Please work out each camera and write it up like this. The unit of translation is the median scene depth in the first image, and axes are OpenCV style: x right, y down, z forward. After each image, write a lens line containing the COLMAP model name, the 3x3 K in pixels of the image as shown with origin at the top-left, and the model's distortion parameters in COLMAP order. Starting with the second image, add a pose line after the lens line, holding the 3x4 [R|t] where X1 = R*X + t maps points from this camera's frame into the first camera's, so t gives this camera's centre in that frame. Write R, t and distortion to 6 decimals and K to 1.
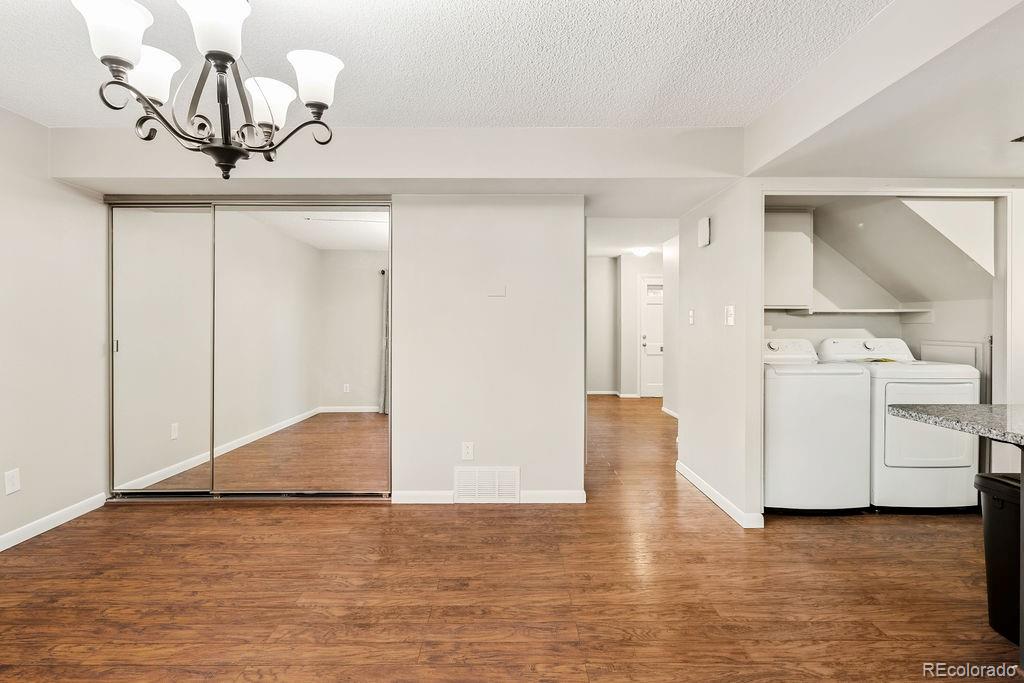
lens RADIAL K [[500.0, 0, 514.1], [0, 500.0, 326.0], [0, 0, 1]] dist [0.004653, -0.004152]
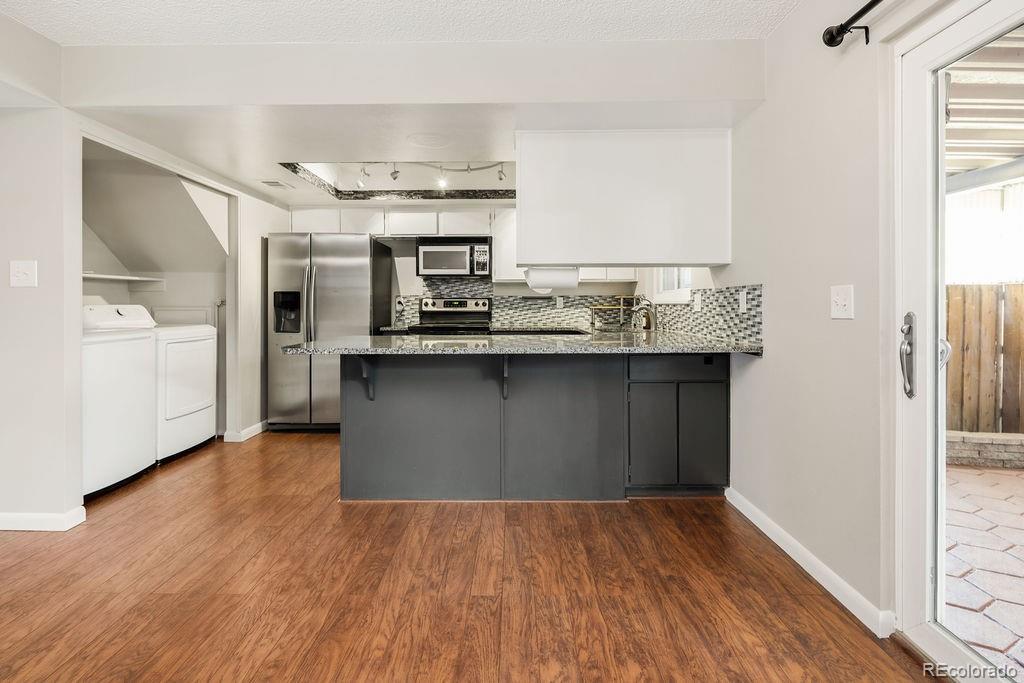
lens RADIAL K [[500.0, 0, 507.4], [0, 500.0, 306.1], [0, 0, 1]] dist [0.004653, -0.004152]
pose [[0.025312, -0.009128, 0.999638, -0.444841], [0.001230, 0.999958, 0.009100, 0.030366], [-0.999679, 0.000999, 0.025322, 0.312828]]
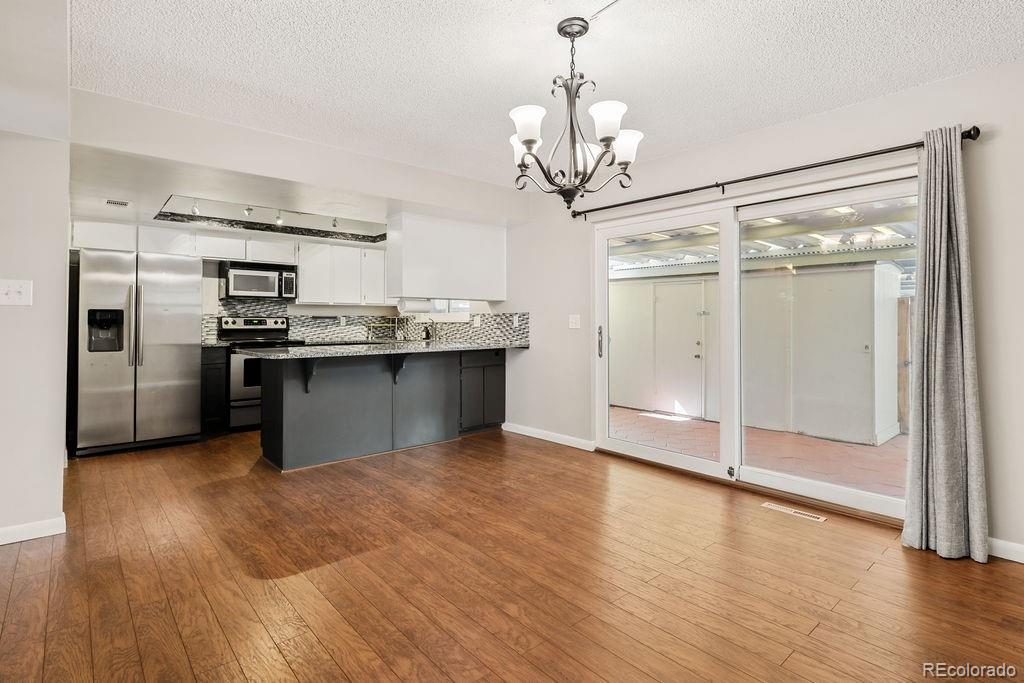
lens RADIAL K [[500.0, 0, 514.3], [0, 500.0, 321.4], [0, 0, 1]] dist [0.004653, -0.004152]
pose [[-0.650745, -0.003169, 0.759290, -0.944285], [-0.003137, 0.999994, 0.001485, 0.028338], [-0.759290, -0.001416, -0.650751, 1.232873]]
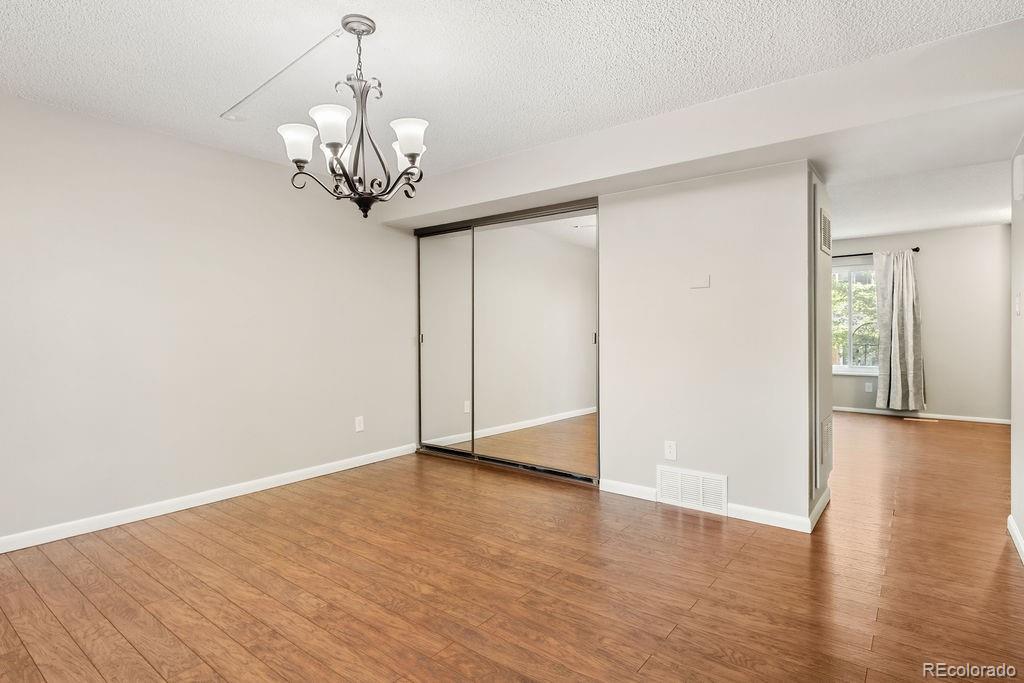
lens RADIAL K [[536.4, 0, 510.2], [0, 536.4, 328.2], [0, 0, 1]] dist [0.010300, -0.001555]
pose [[0.781362, -0.003277, -0.624070, 0.446033], [-0.000094, 0.999986, -0.005368, 0.029629], [0.624079, 0.004253, 0.781350, -0.000888]]
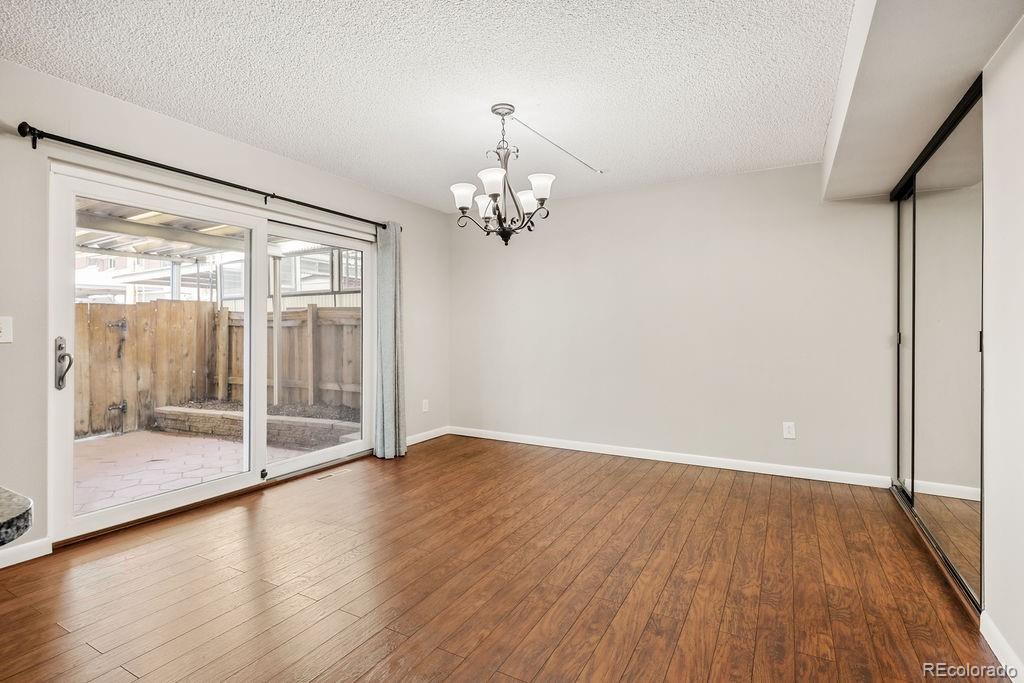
lens RADIAL K [[500.0, 0, 494.3], [0, 500.0, 328.9], [0, 0, 1]] dist [0.004653, -0.004152]
pose [[-0.518048, 0.000479, -0.855352, 0.711703], [0.001276, 0.999999, -0.000213, 0.031389], [0.855351, -0.001201, -0.518048, 1.175822]]
